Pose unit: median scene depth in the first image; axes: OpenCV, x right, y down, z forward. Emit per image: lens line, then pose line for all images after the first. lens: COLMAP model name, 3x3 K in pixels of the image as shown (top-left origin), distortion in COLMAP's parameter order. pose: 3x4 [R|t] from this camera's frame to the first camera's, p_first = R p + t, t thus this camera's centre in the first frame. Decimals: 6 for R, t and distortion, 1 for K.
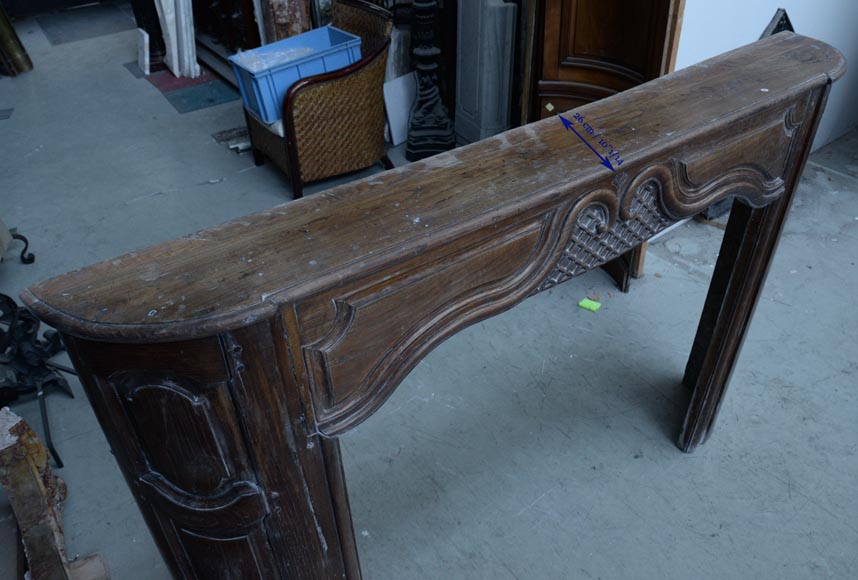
lens RADIAL K [[645.8, 0, 406.3], [0, 645.8, 287.7], [0, 0, 1]] dist [-0.039677, 0.000578]
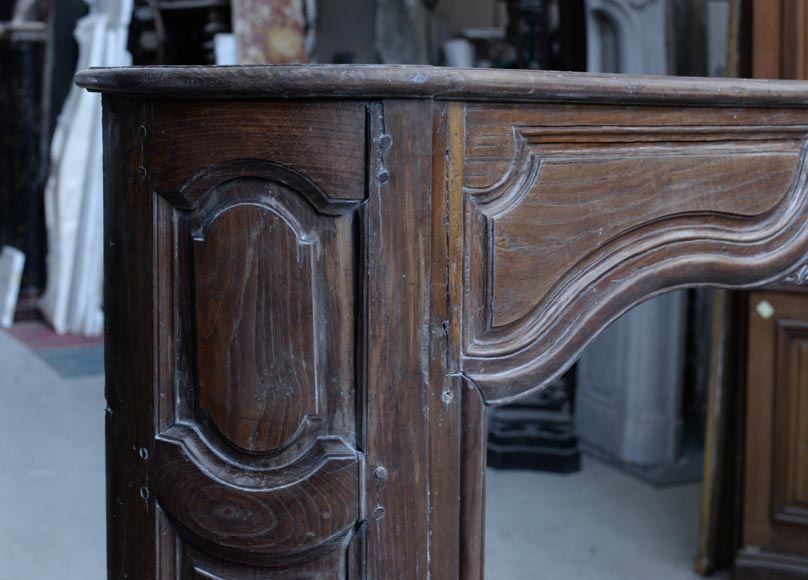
lens RADIAL K [[1361.3, 0, 404.0], [0, 1361.3, 290.0], [0, 0, 1]] dist [-0.059585, -0.098382]
pose [[0.997870, 0.058094, -0.029681, -0.158742], [-0.065230, 0.882010, -0.466694, 0.764562], [-0.000933, 0.467636, 0.883921, -0.182555]]
